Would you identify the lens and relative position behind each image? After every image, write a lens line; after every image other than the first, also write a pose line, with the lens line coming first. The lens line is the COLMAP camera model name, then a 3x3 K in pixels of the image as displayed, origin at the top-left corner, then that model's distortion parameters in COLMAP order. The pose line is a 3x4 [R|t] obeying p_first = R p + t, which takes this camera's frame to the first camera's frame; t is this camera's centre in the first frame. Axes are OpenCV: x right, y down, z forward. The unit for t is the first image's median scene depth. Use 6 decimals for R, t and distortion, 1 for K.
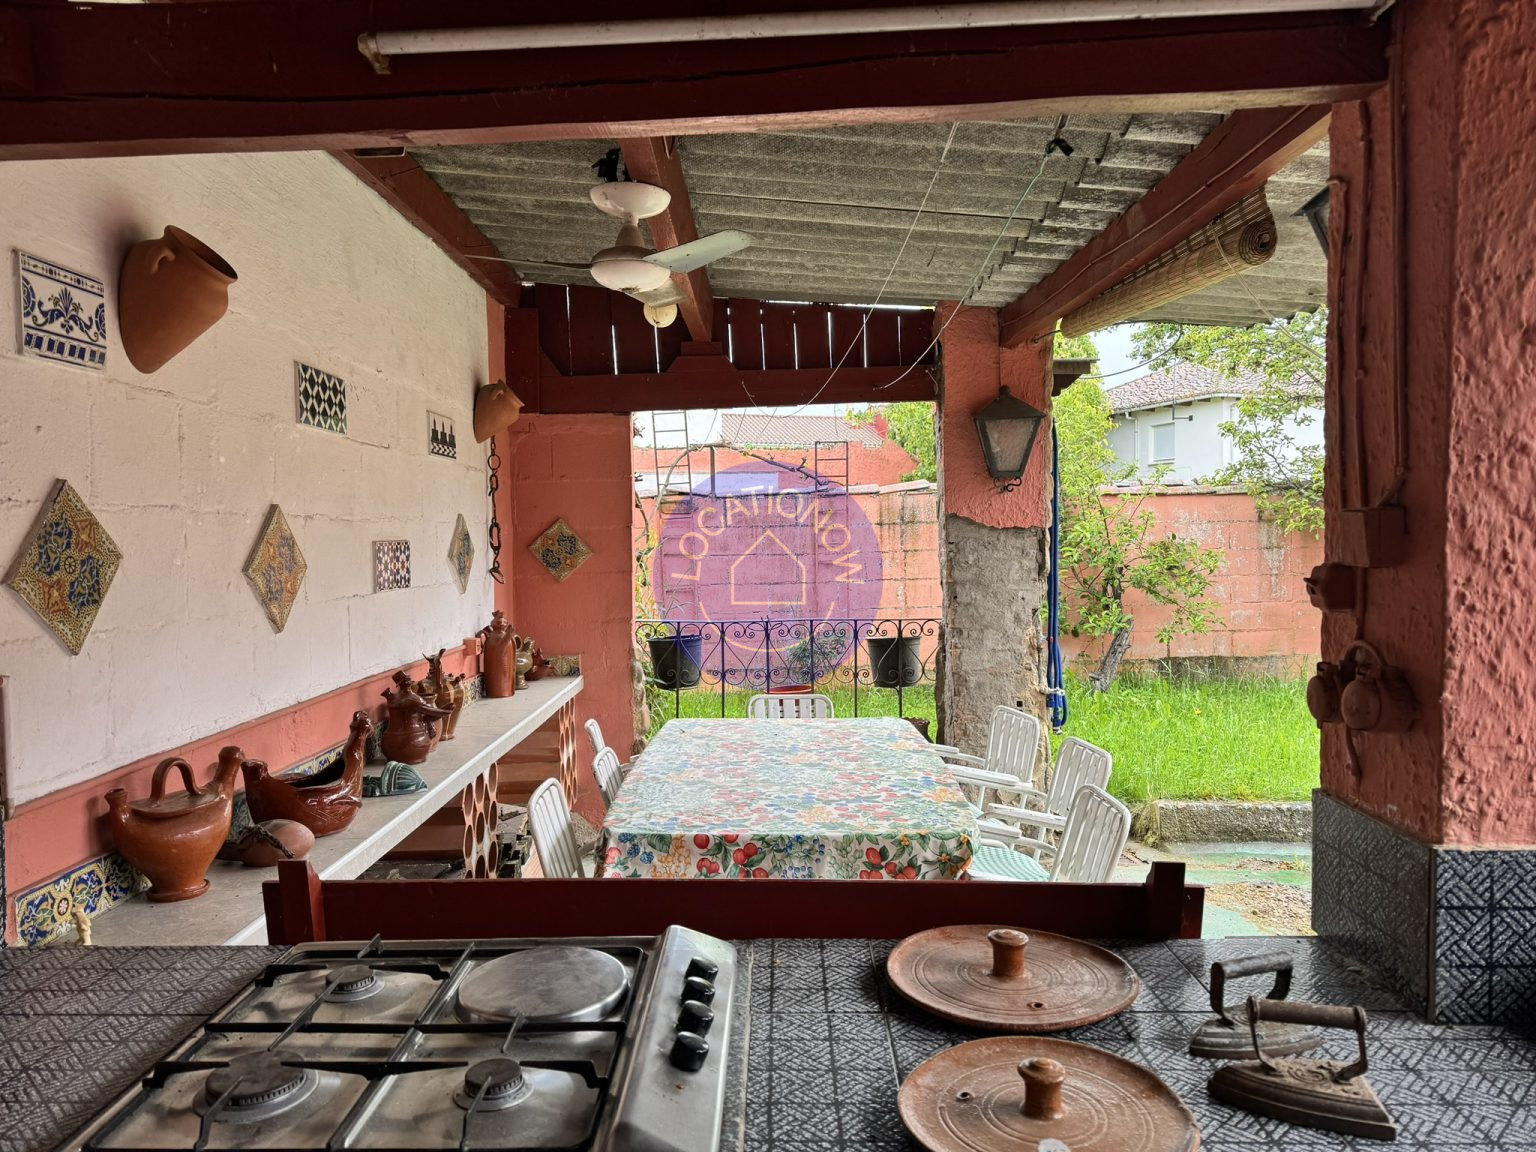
lens RADIAL K [[1084.5, 0, 764.4], [0, 1084.5, 565.8], [0, 0, 1]] dist [0.114122, -0.150737]
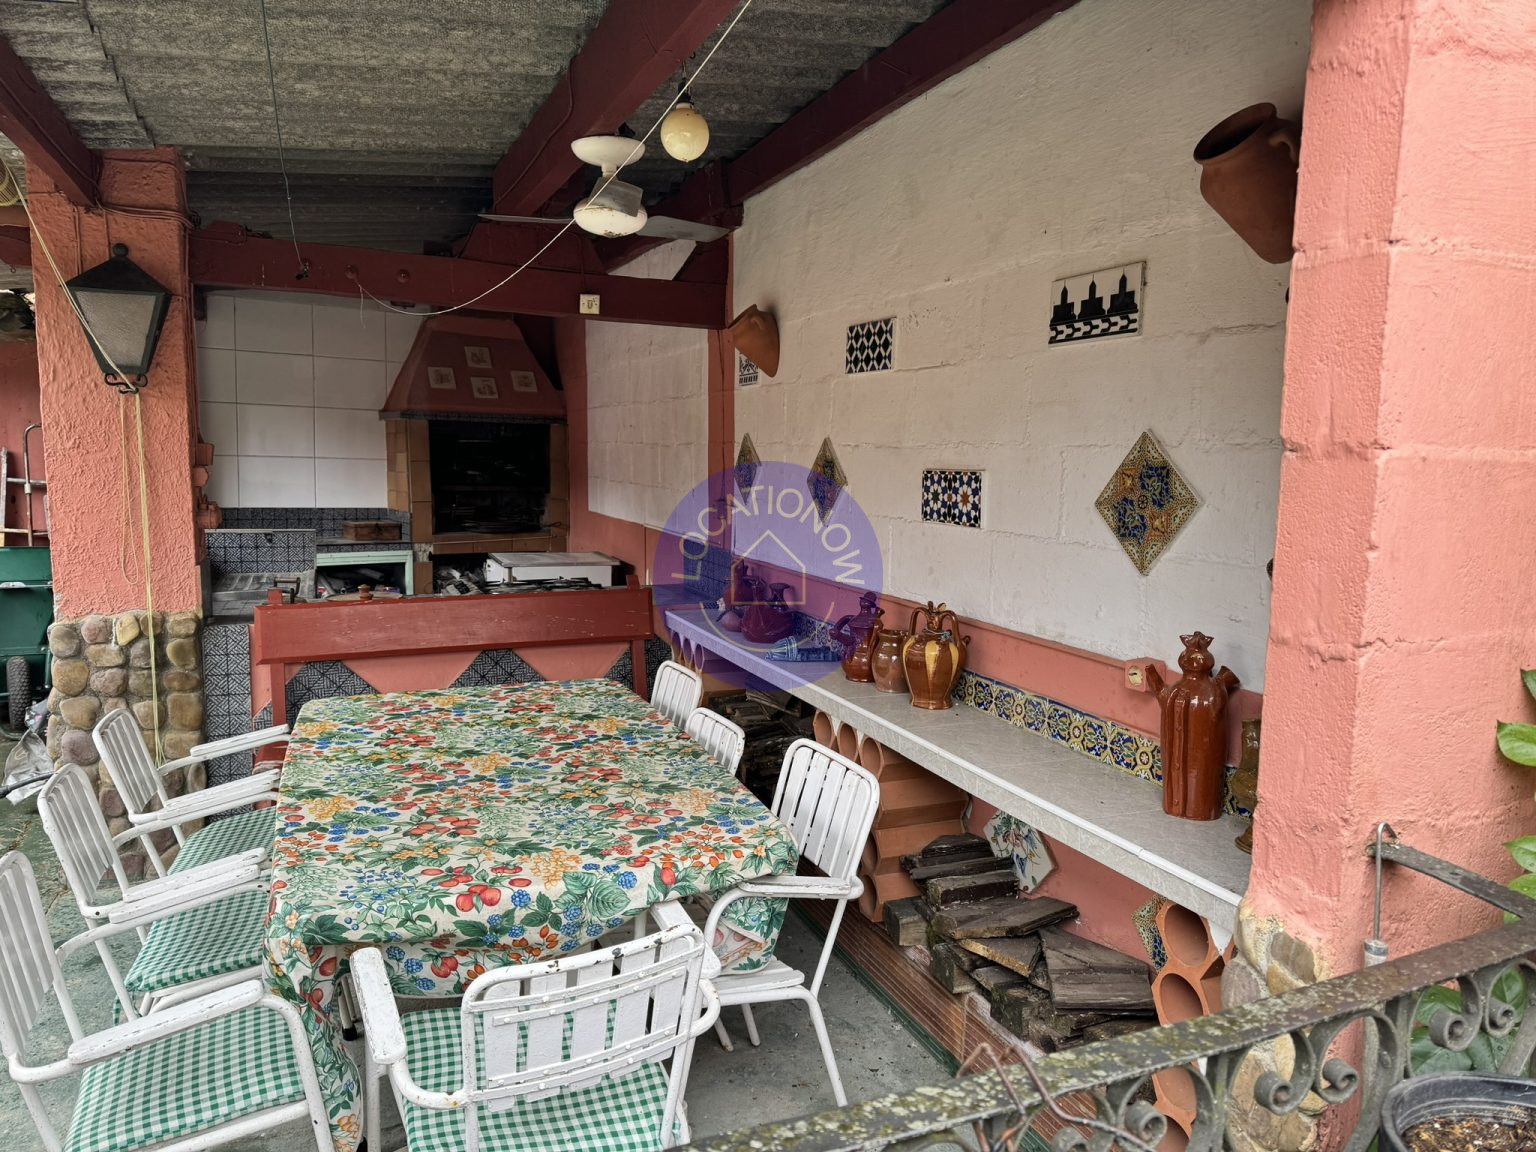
lens RADIAL K [[1084.5, 0, 764.4], [0, 1084.5, 565.8], [0, 0, 1]] dist [0.114122, -0.150737]
pose [[-0.927329, 0.099982, -0.360643, 0.148551], [0.043296, 0.985844, 0.161981, -0.107621], [0.371733, 0.134595, -0.918531, 1.982712]]
